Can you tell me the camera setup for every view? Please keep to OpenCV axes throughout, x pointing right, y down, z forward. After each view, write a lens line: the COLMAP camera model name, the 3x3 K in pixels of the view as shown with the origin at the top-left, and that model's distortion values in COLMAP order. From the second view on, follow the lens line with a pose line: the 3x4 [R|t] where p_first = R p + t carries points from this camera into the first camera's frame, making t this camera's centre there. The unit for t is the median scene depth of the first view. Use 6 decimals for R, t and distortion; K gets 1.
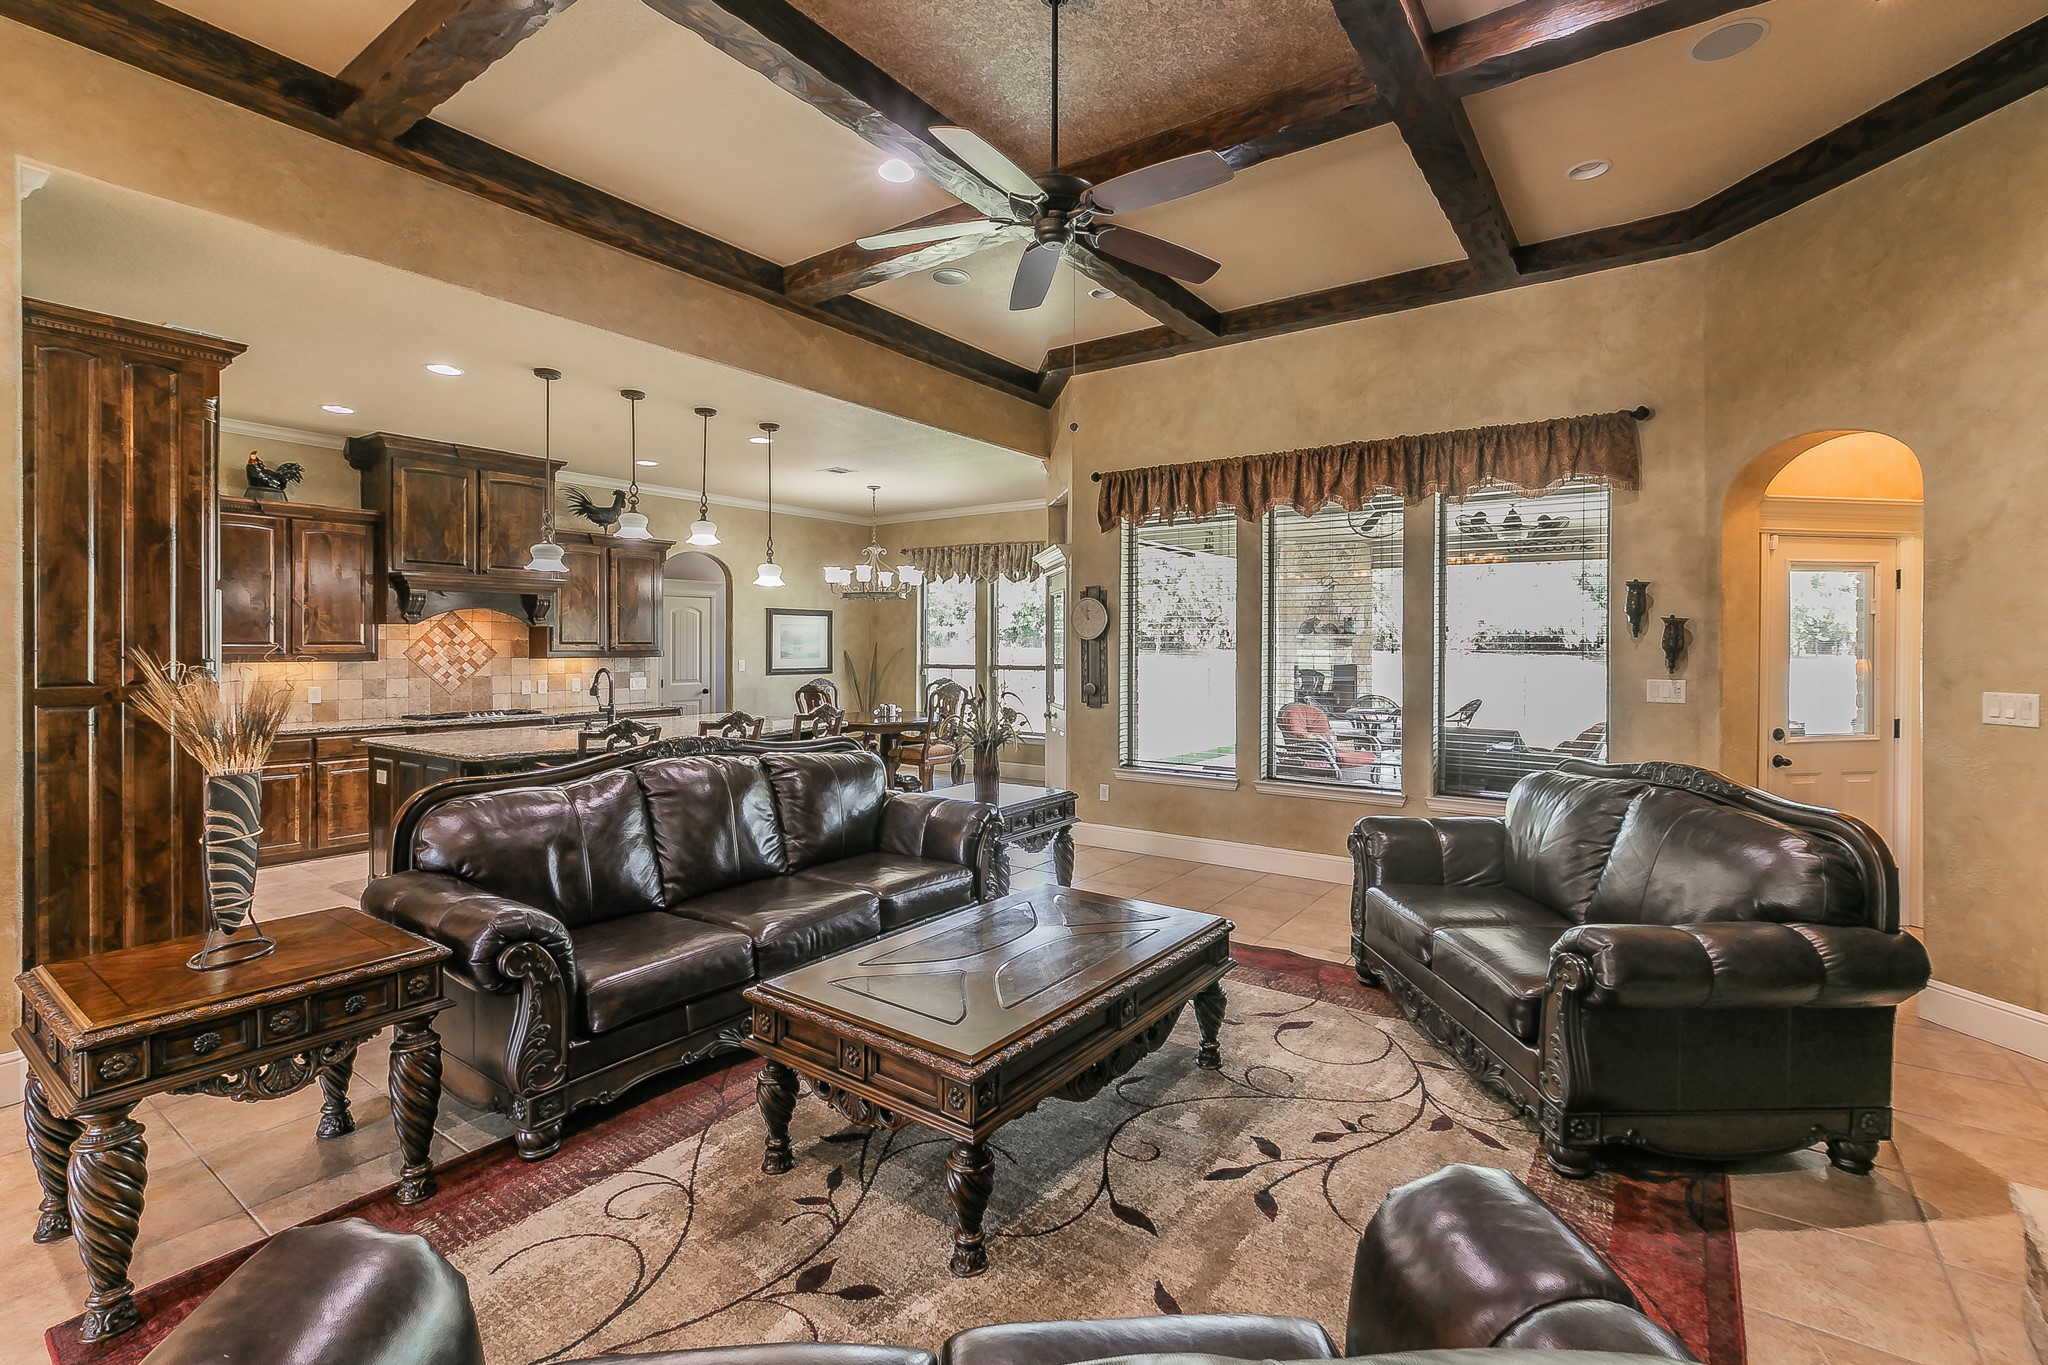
lens RADIAL K [[904.2, 0, 1085.9], [0, 904.2, 650.9], [0, 0, 1]] dist [-0.002148, -0.000590]
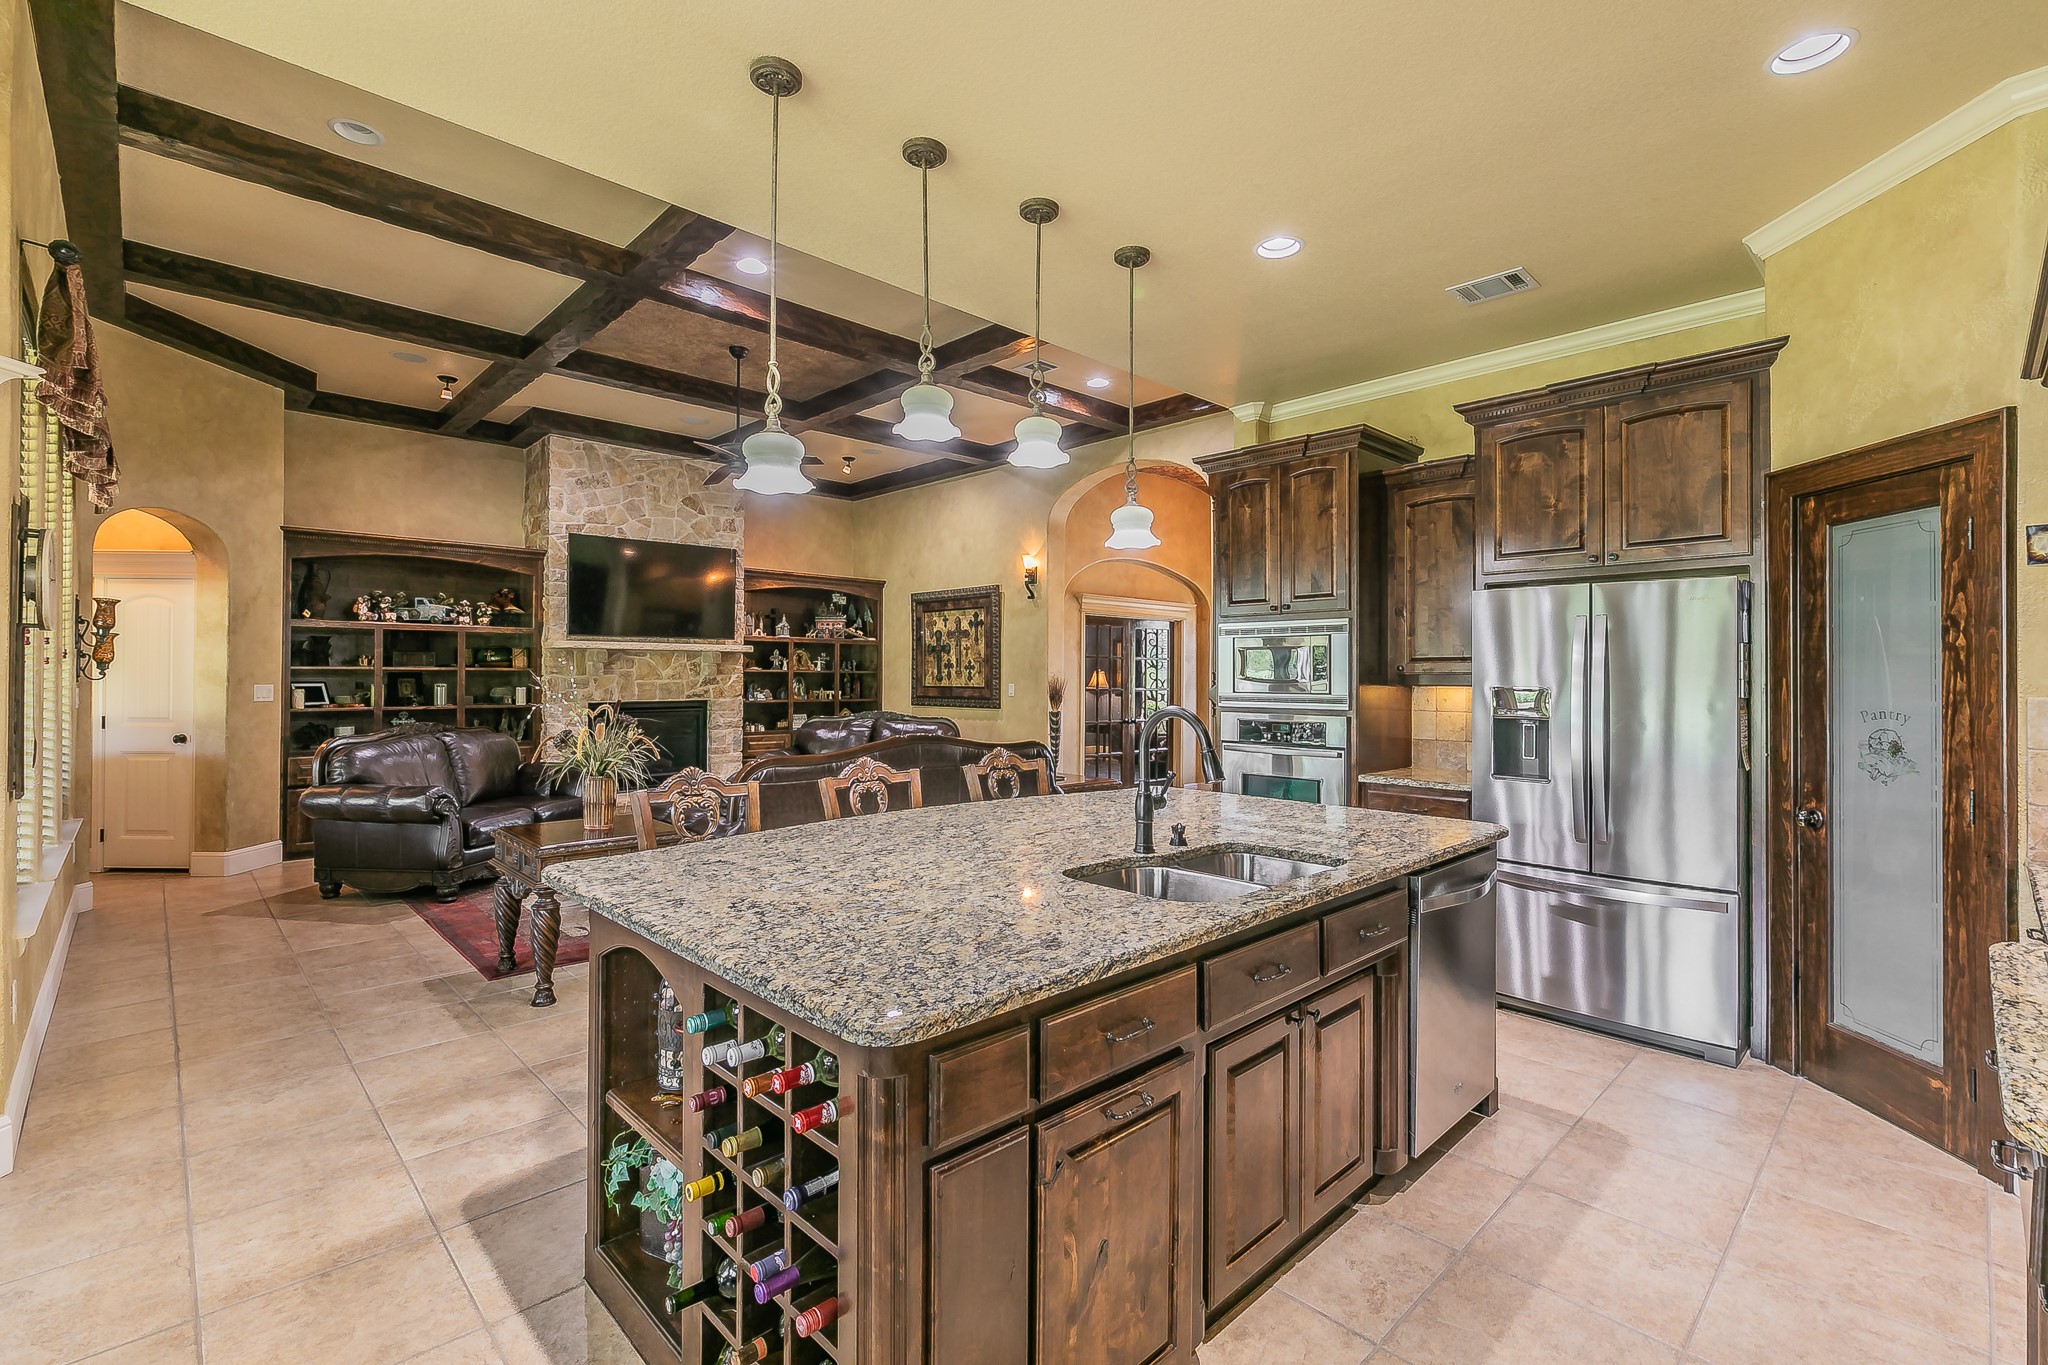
lens RADIAL K [[918.1, 0, 1017.7], [0, 918.1, 671.4], [0, 0, 1]] dist [-0.003318, -0.000524]
pose [[-0.972246, -0.004631, 0.233915, -0.526343], [-0.003840, 0.999985, 0.003836, 0.001690], [-0.233930, 0.002832, -0.972249, 1.314027]]
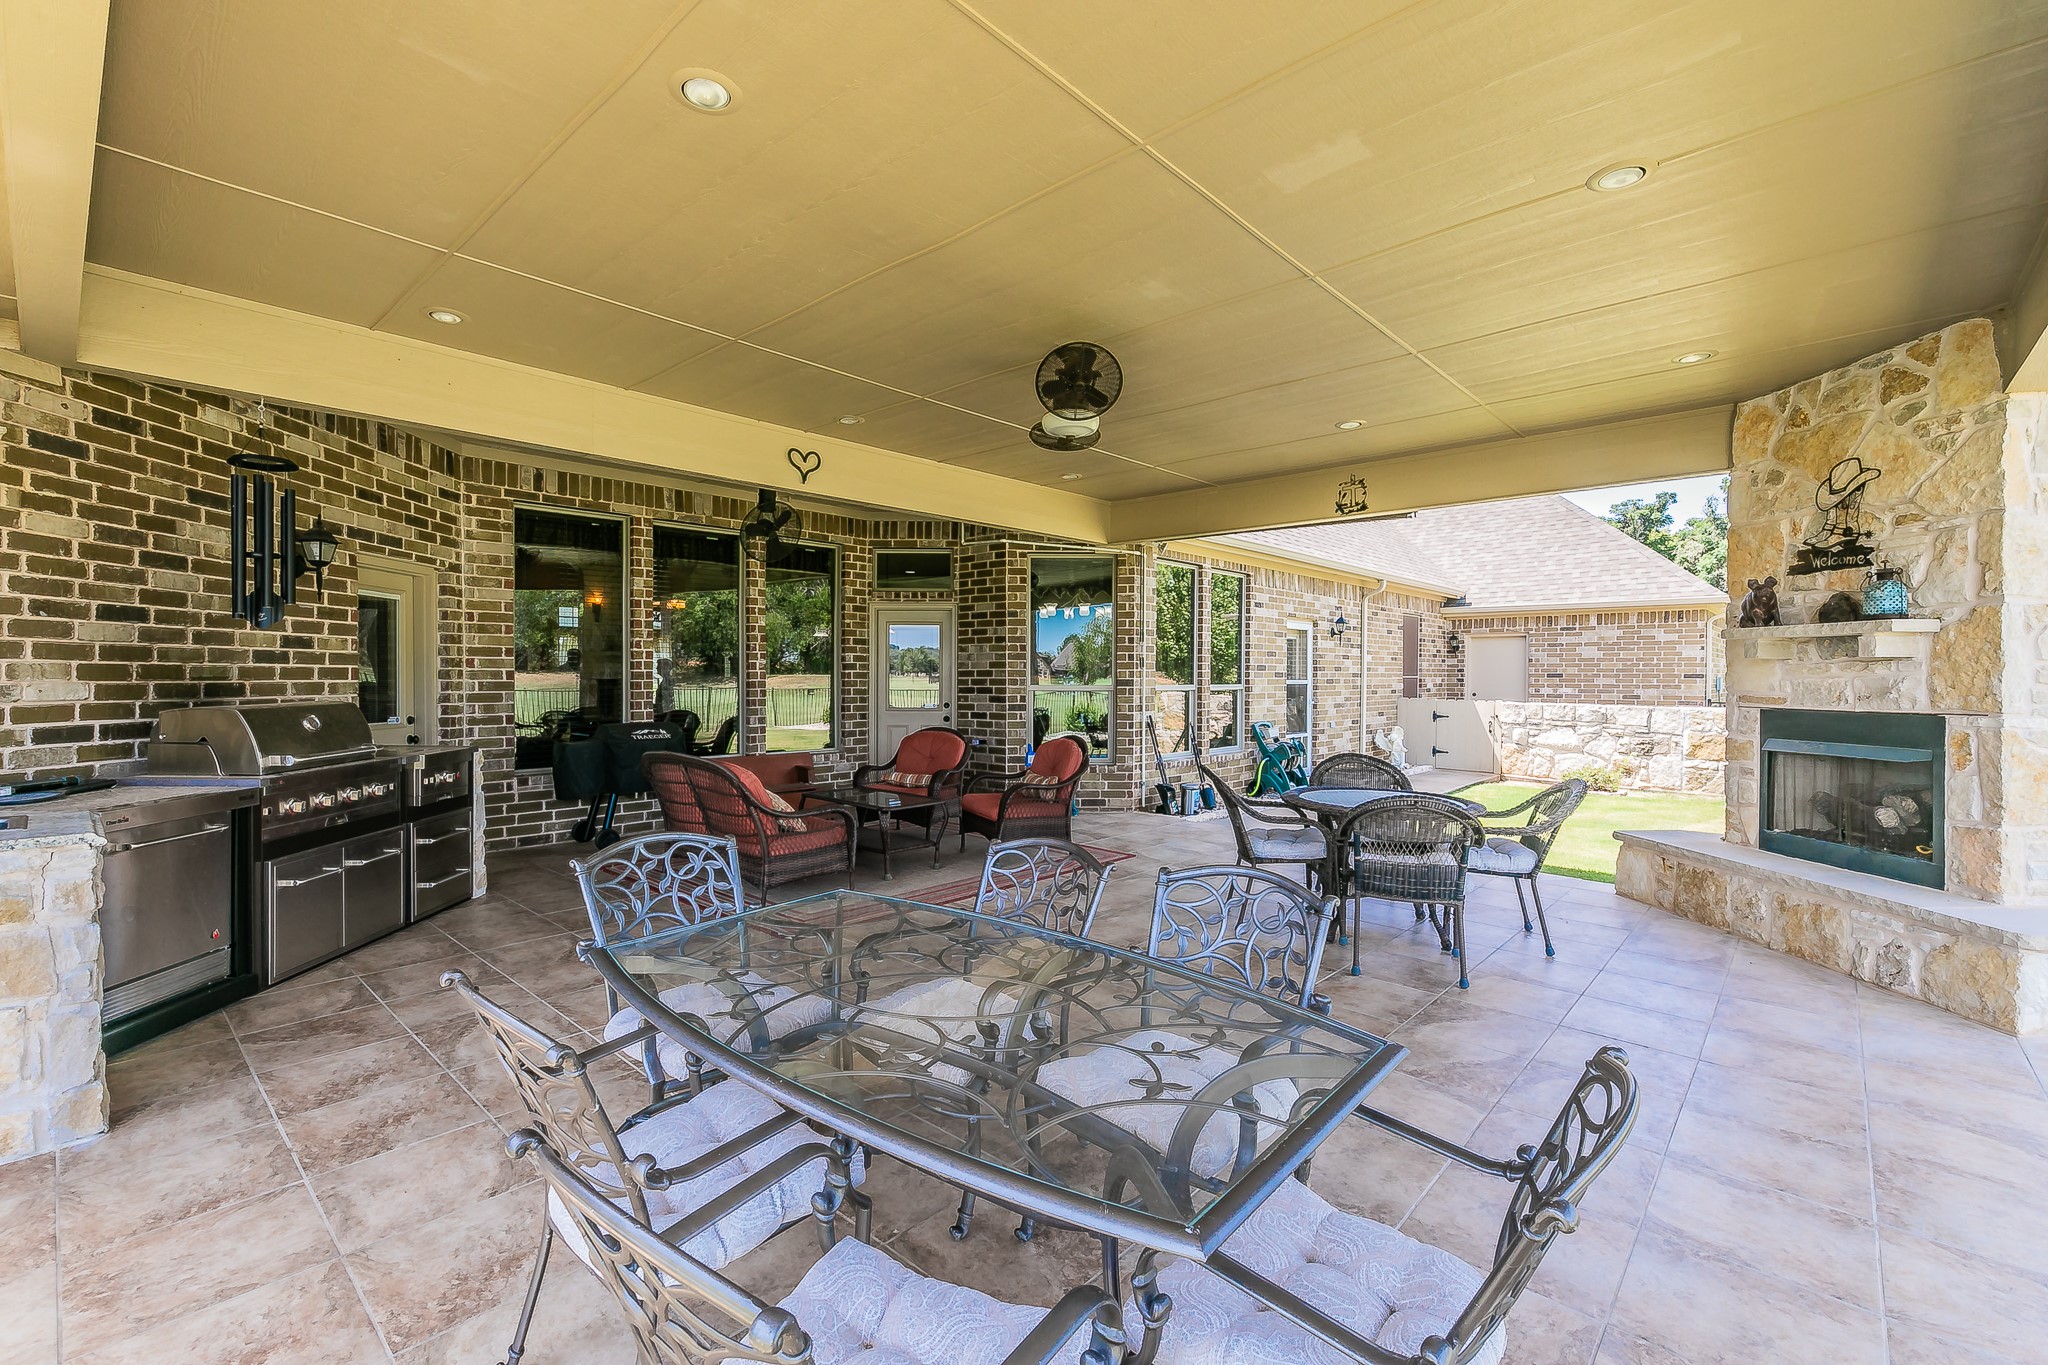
lens RADIAL K [[893.4, 0, 1024.0], [0, 893.4, 682.5], [0, 0, 1]] dist [-0.003609, -0.000098]
pose [[-0.177358, 0.007983, -0.984114, 1.410864], [-0.010986, 0.999889, 0.010091, 0.008401], [0.984085, 0.012601, -0.177251, 1.574743]]
